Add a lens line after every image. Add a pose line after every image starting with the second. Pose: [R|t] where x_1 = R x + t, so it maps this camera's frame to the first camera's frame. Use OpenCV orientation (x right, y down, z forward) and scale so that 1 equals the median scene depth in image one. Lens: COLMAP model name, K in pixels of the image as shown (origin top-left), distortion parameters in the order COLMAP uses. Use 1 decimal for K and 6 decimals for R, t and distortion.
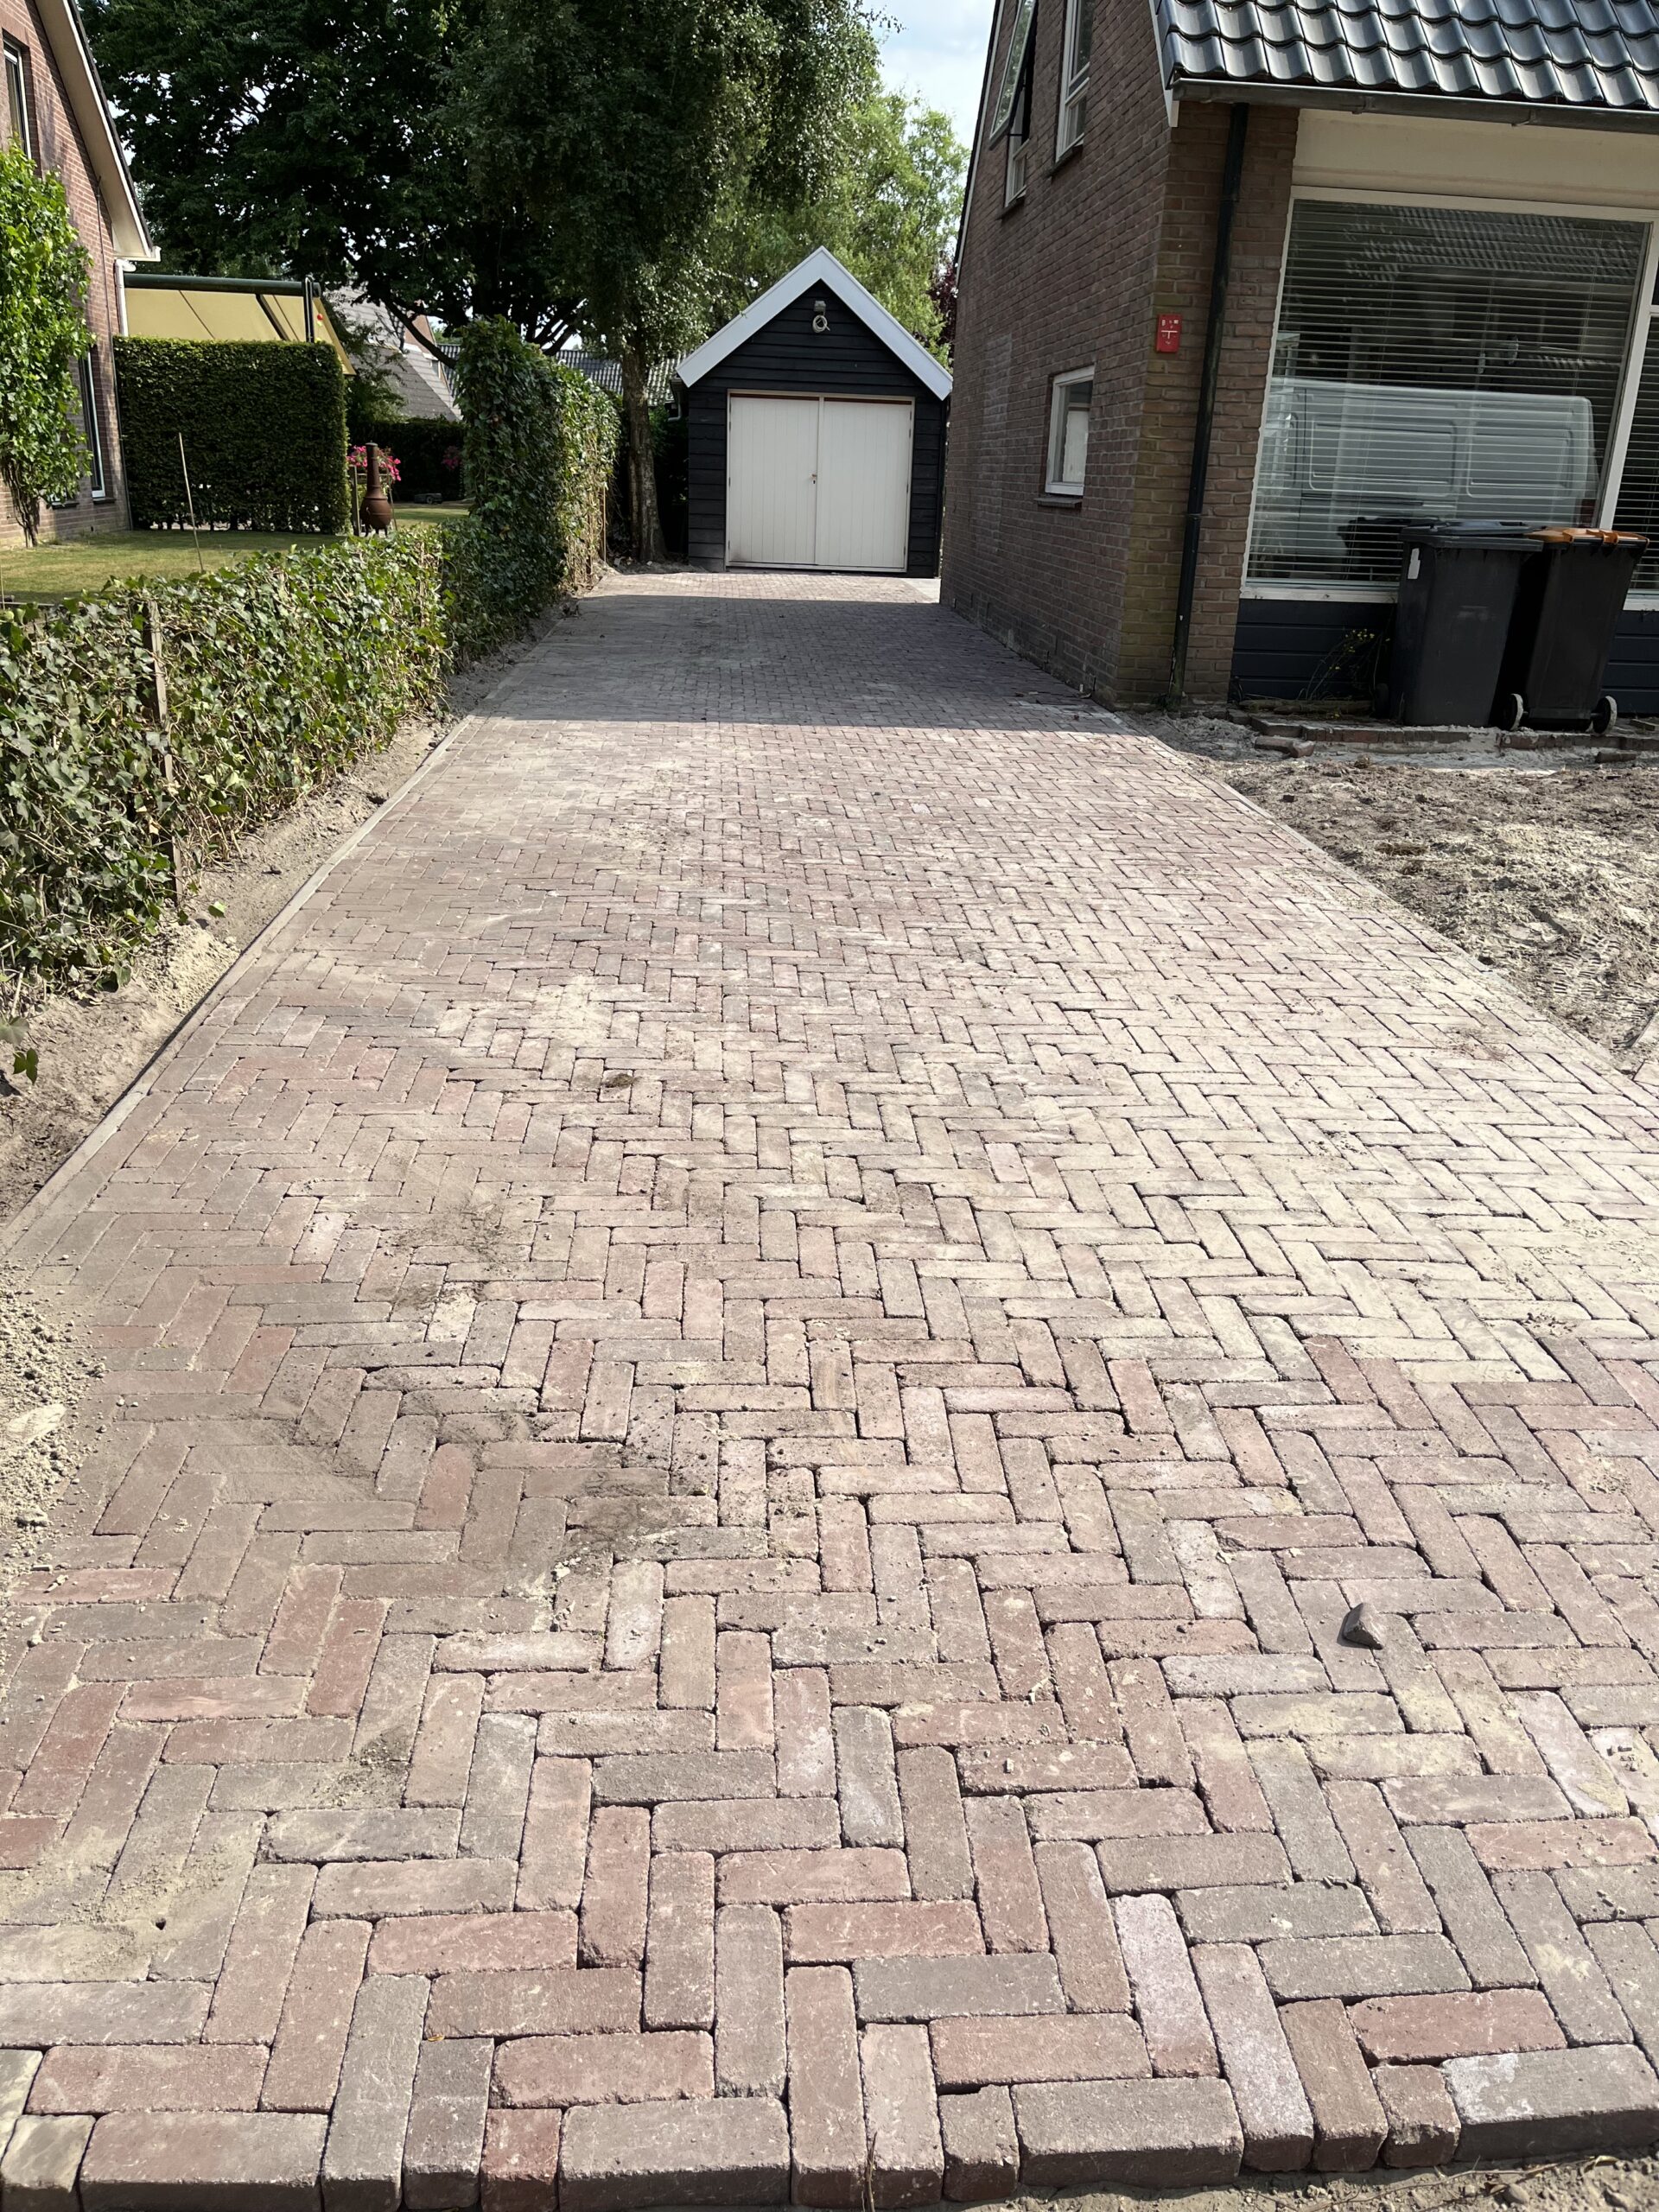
lens RADIAL K [[1658.2, 0, 834.9], [0, 1658.2, 1118.8], [0, 0, 1]] dist [0.075072, -0.084317]
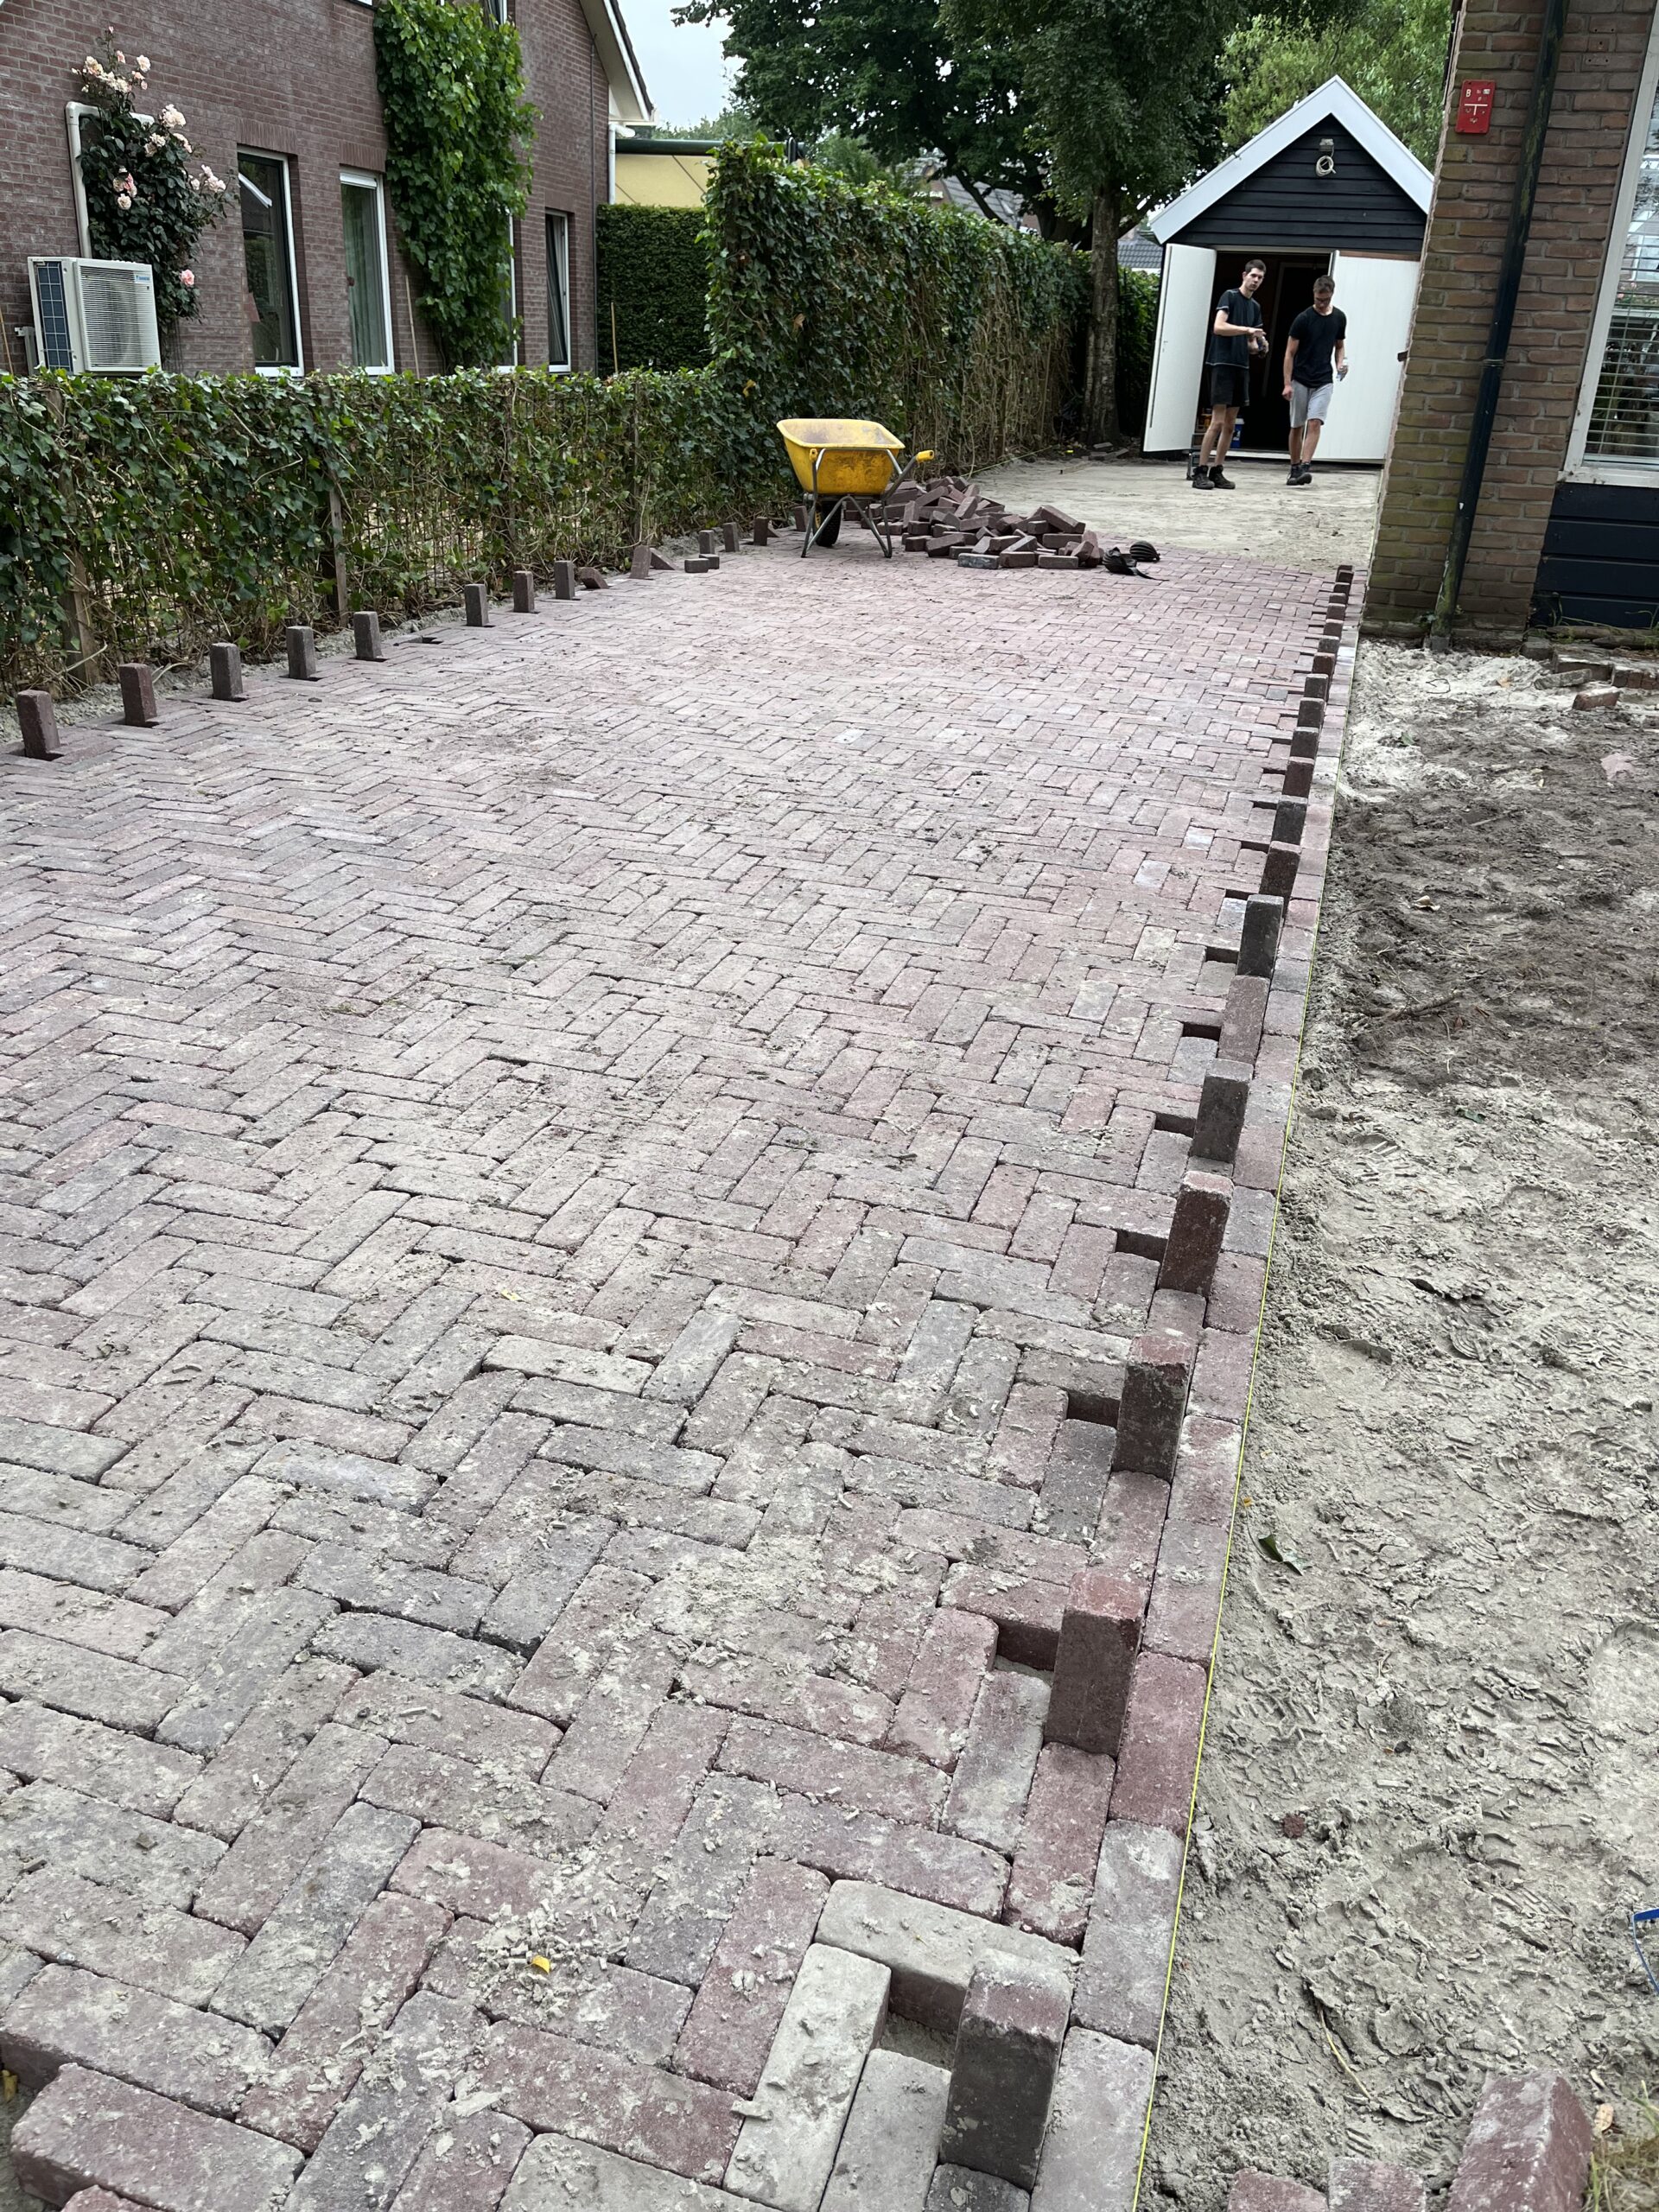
lens RADIAL K [[1729.7, 0, 829.5], [0, 1729.7, 1106.0], [0, 0, 1]] dist [0.083256, -0.124940]
pose [[0.941082, 0.139565, -0.308036, 0.095073], [-0.129920, 0.990175, 0.051710, -0.019860], [0.312226, -0.008644, 0.949968, 0.083451]]
